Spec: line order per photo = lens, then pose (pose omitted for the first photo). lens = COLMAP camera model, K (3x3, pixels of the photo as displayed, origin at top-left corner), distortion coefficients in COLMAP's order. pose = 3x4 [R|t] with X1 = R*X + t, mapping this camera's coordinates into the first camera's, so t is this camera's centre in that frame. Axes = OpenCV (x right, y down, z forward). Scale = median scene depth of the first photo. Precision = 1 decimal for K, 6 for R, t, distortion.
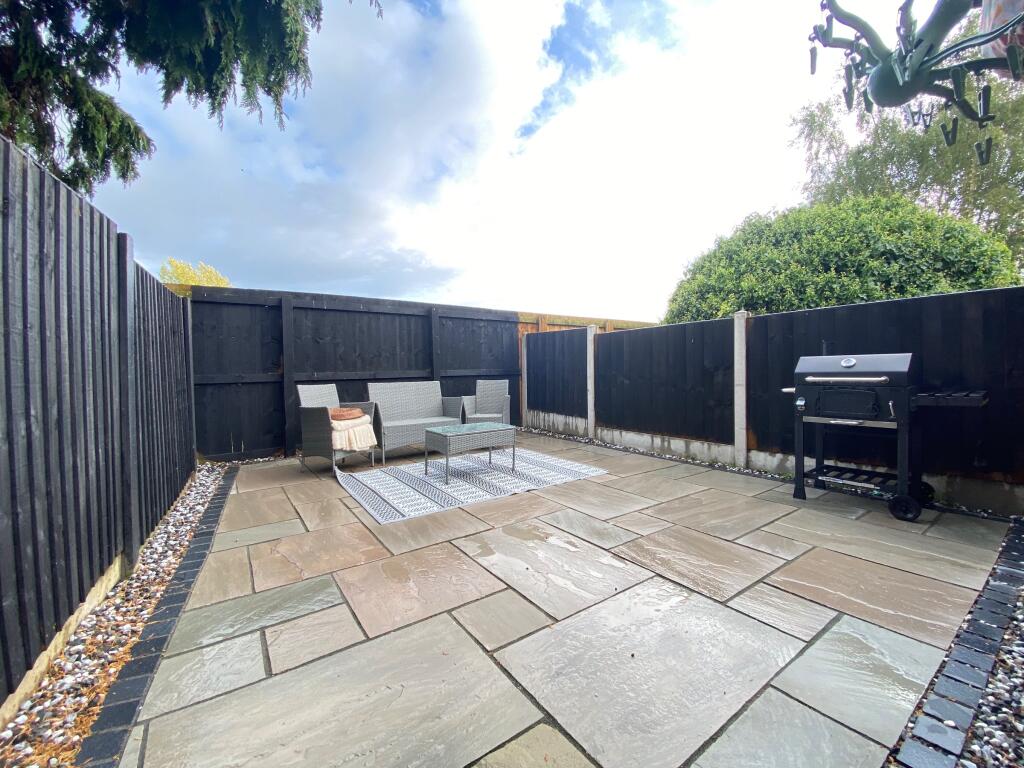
lens RADIAL K [[420.9, 0, 512.8], [0, 420.9, 379.5], [0, 0, 1]] dist [-0.001043, -0.000189]
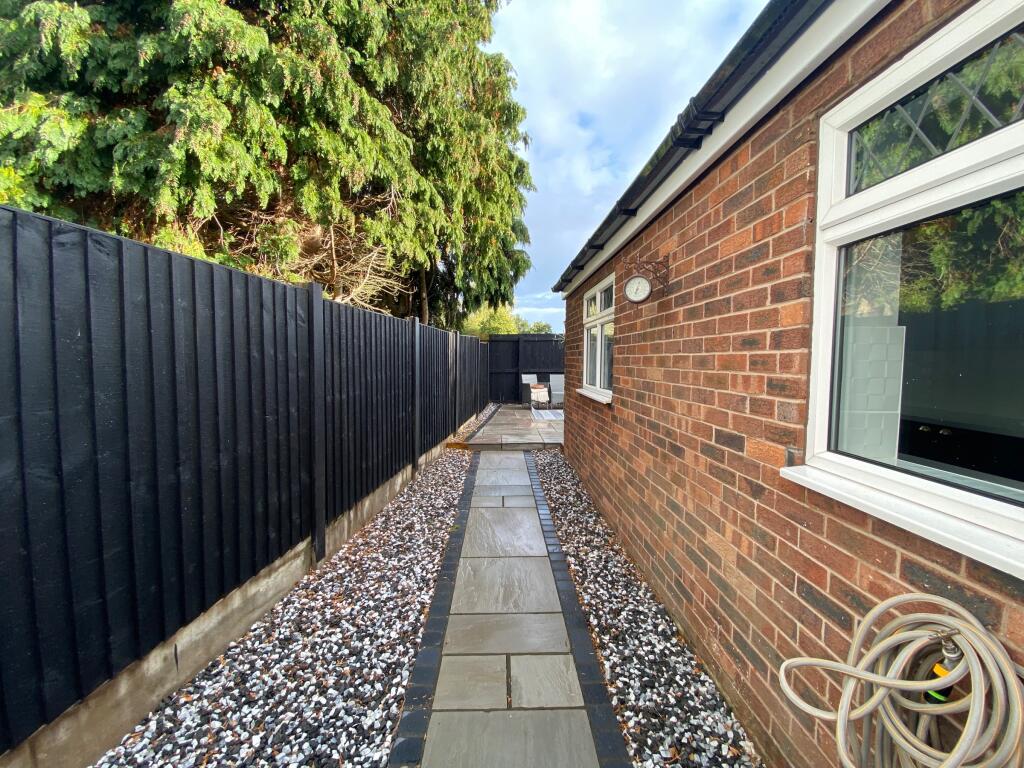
lens RADIAL K [[420.9, 0, 511.9], [0, 420.9, 381.5], [0, 0, 1]] dist [-0.001043, -0.000189]
pose [[0.834495, 0.047822, -0.548937, 0.852099], [-0.024651, 0.998469, 0.049509, -0.069902], [0.550464, -0.027783, 0.834396, -1.170940]]
